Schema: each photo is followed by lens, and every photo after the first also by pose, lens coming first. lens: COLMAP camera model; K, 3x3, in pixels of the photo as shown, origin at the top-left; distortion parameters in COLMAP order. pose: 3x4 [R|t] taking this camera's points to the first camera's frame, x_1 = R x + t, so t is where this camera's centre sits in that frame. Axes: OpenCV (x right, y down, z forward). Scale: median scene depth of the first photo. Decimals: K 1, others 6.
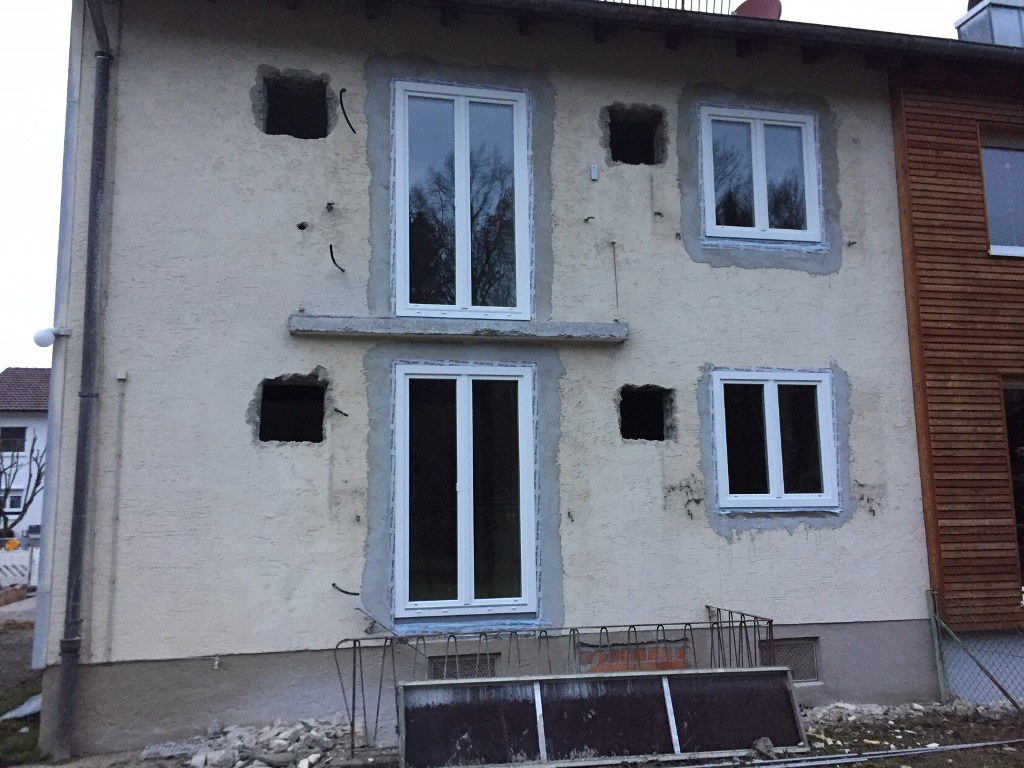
lens RADIAL K [[861.4, 0, 512.4], [0, 861.4, 393.4], [0, 0, 1]] dist [0.018848, -0.012358]
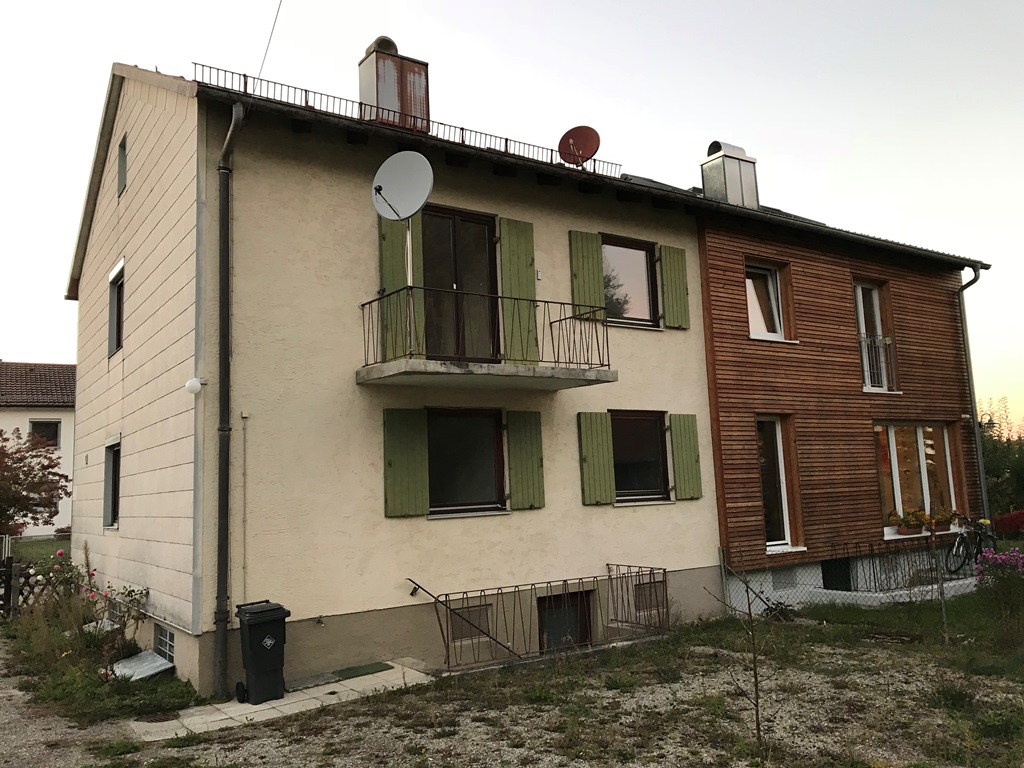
lens RADIAL K [[849.2, 0, 510.7], [0, 849.2, 377.8], [0, 0, 1]] dist [0.004980, -0.001245]
pose [[0.925632, 0.026202, 0.377517, -0.476830], [-0.024581, 0.999656, -0.009112, -0.063223], [-0.377626, -0.000846, 0.925958, -0.312276]]
